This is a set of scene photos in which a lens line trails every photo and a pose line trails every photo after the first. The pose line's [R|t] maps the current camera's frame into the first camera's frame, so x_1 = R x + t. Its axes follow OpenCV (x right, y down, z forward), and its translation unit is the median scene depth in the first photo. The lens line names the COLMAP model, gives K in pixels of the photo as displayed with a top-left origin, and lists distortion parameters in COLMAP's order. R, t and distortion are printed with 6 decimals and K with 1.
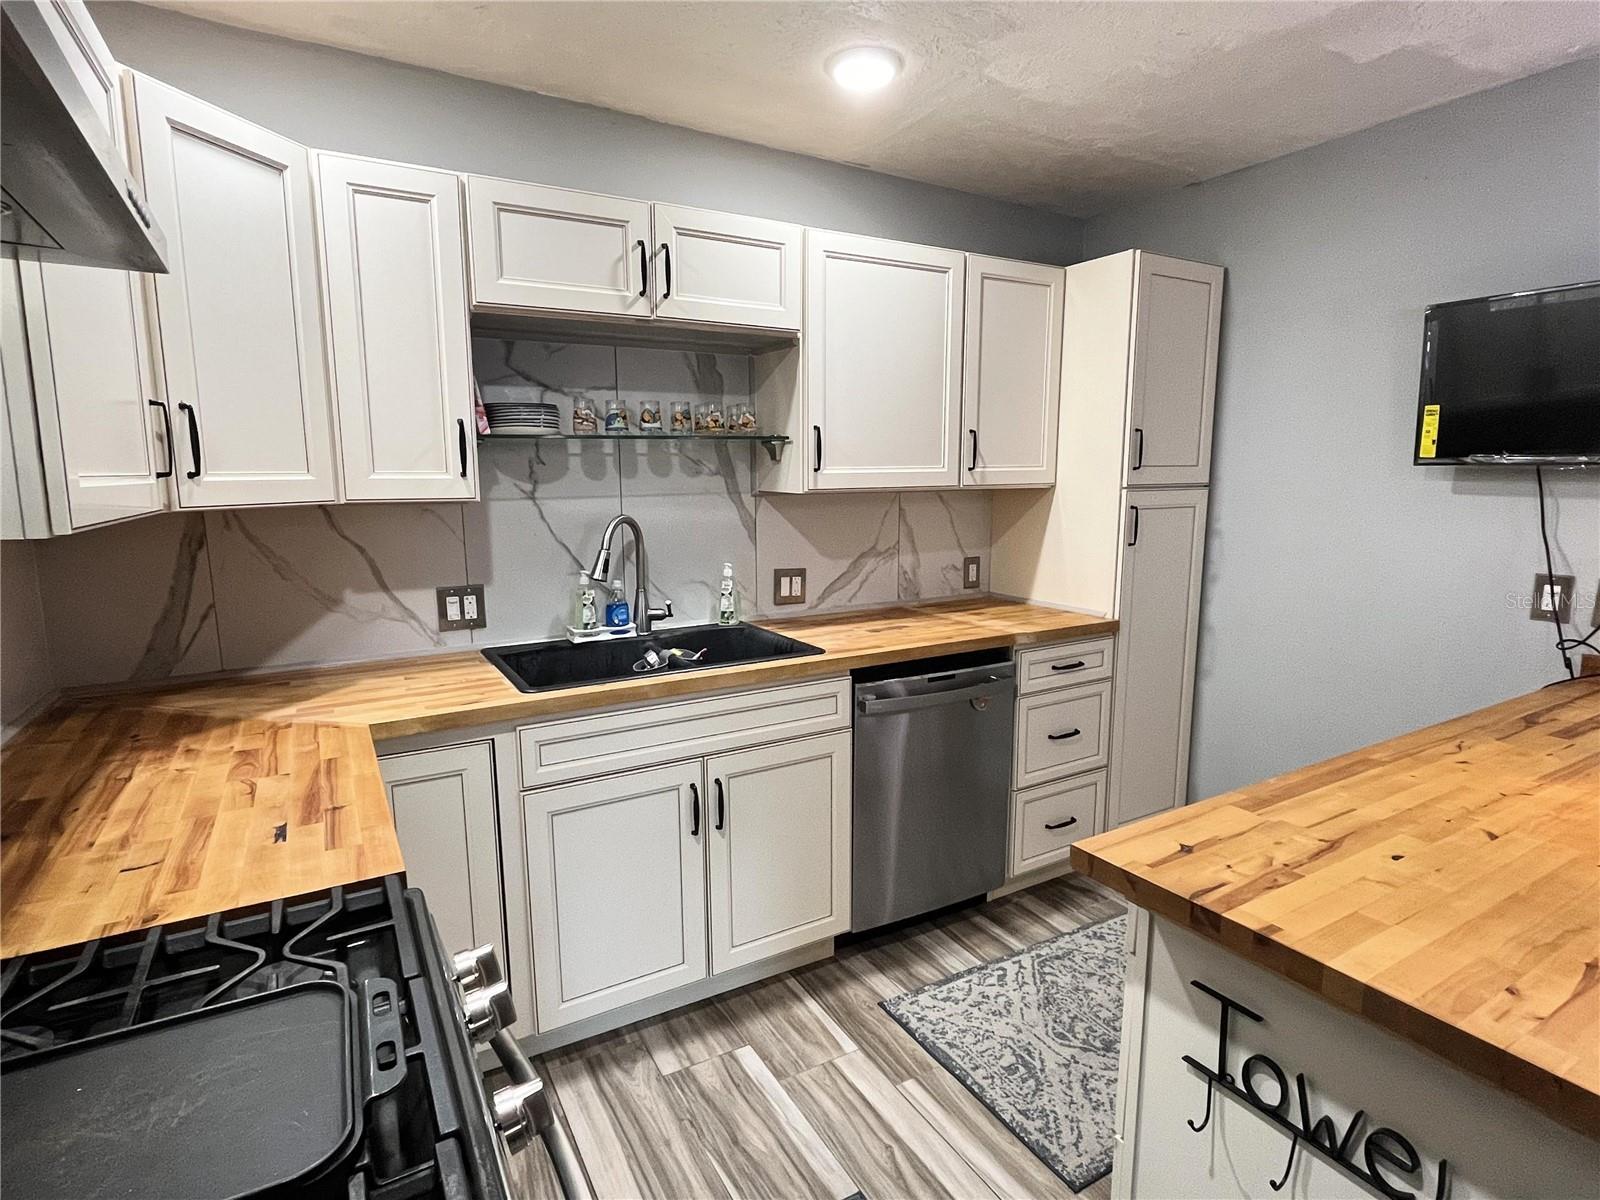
lens RADIAL K [[832.2, 0, 791.0], [0, 832.2, 603.4], [0, 0, 1]] dist [-0.003129, 0.000472]
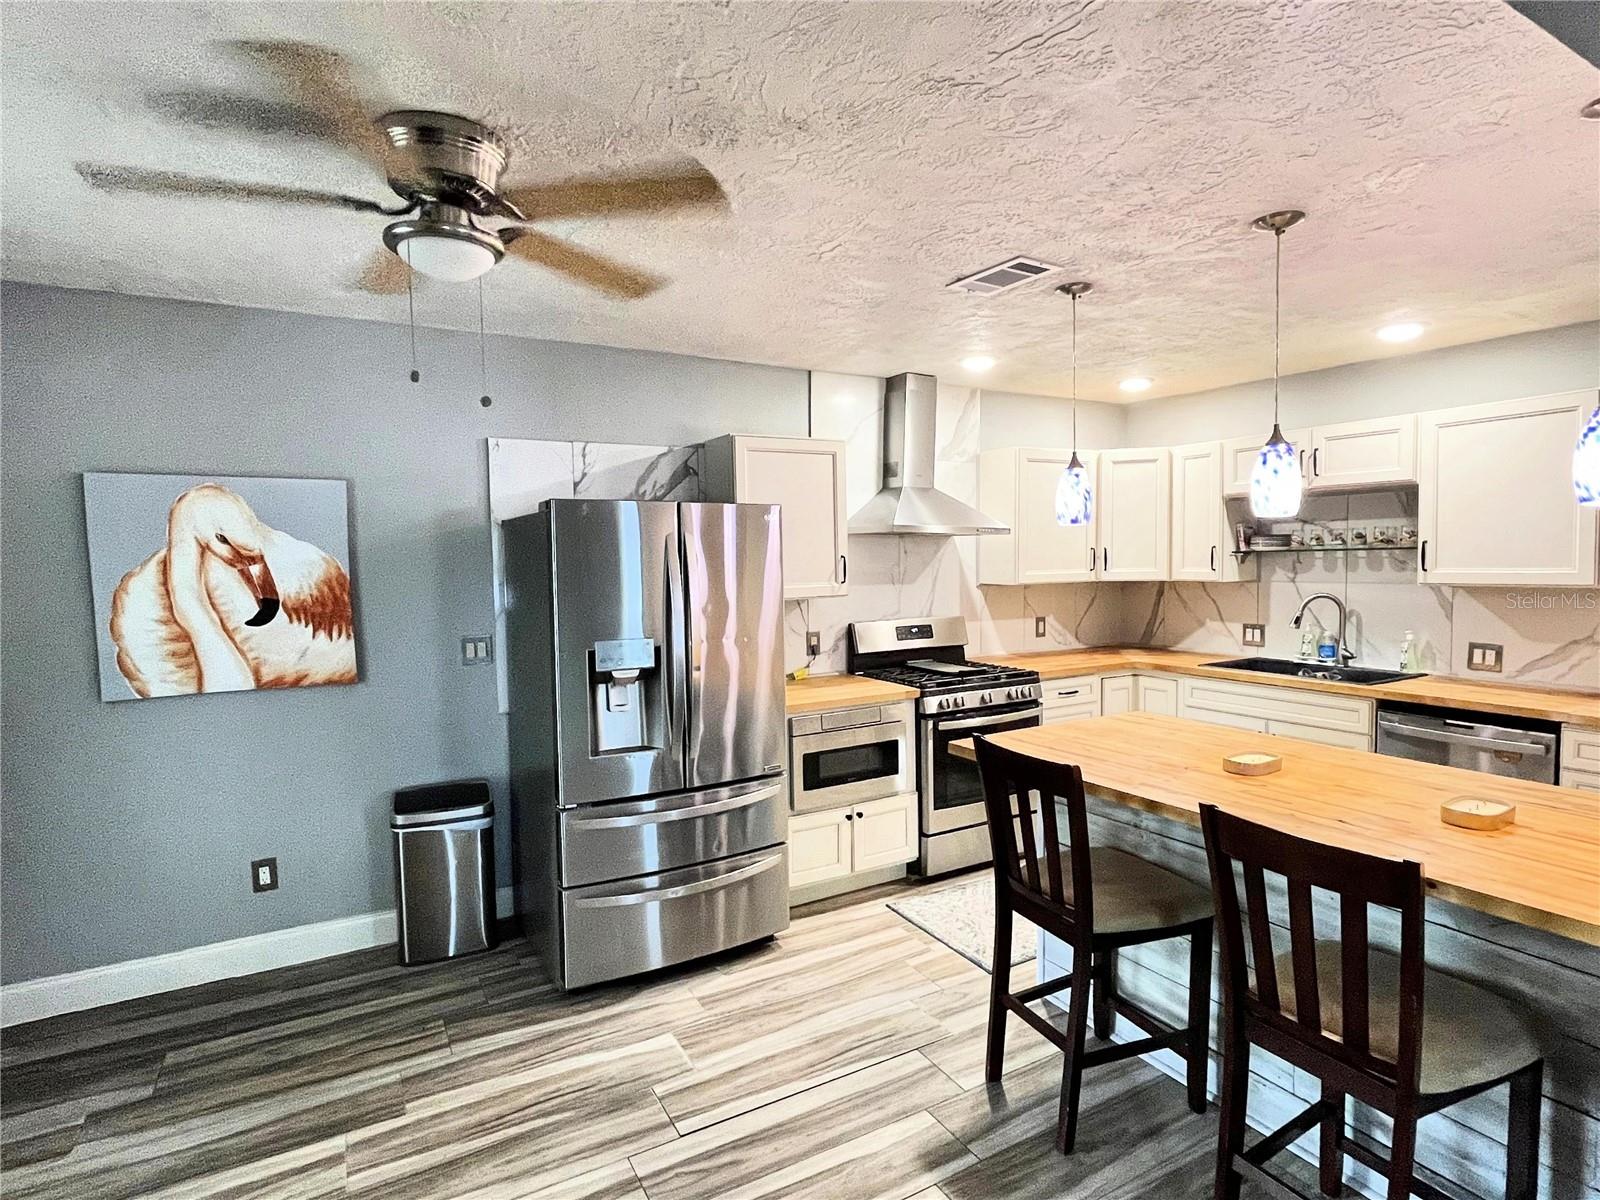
lens RADIAL K [[832.2, 0, 793.8], [0, 832.2, 603.7], [0, 0, 1]] dist [-0.003129, 0.000472]
pose [[-0.007581, 0.064102, -0.997915, 1.593728], [-0.141503, 0.987832, 0.064529, -0.041508], [0.989909, 0.141697, 0.001582, -0.098787]]
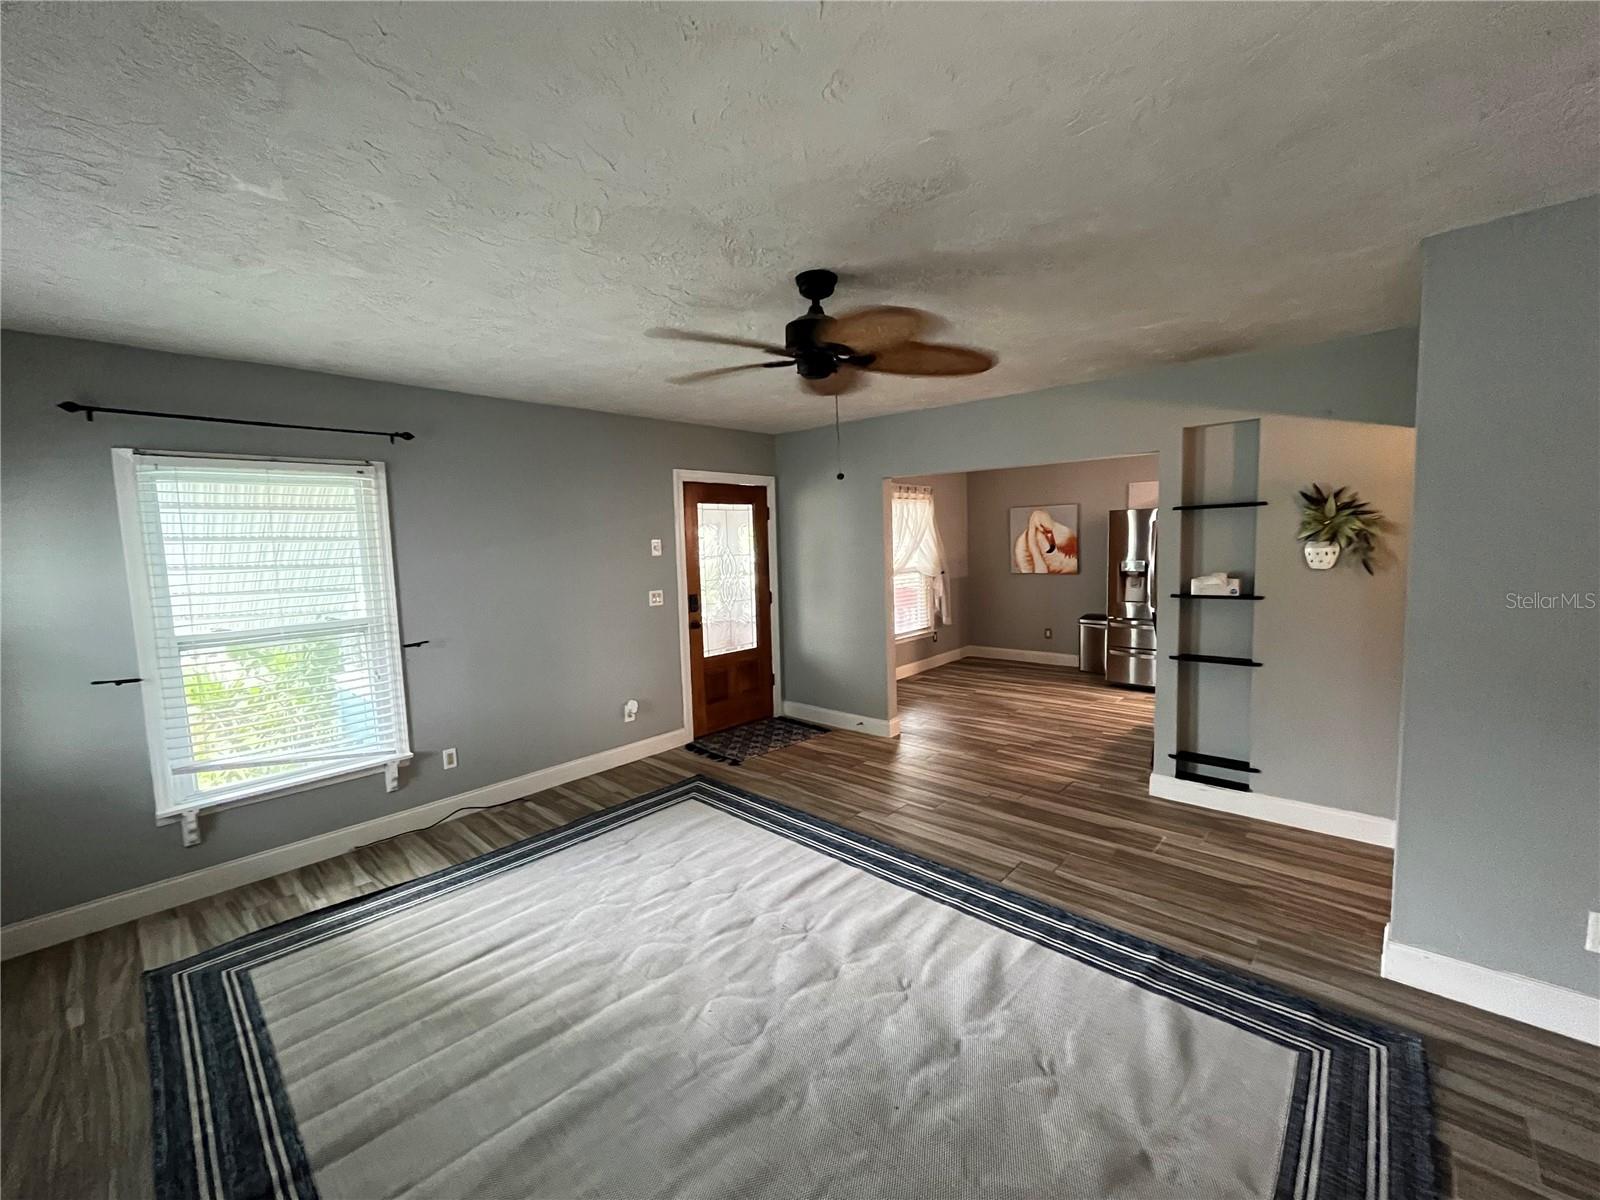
lens RADIAL K [[648.5, 0, 793.7], [0, 648.5, 603.3], [0, 0, 1]] dist [-0.001472, -0.000643]
pose [[-0.952709, 0.063889, -0.297093, 2.474081], [-0.010790, 0.969922, 0.243178, -0.330815], [0.303693, 0.234884, -0.923363, 1.724817]]
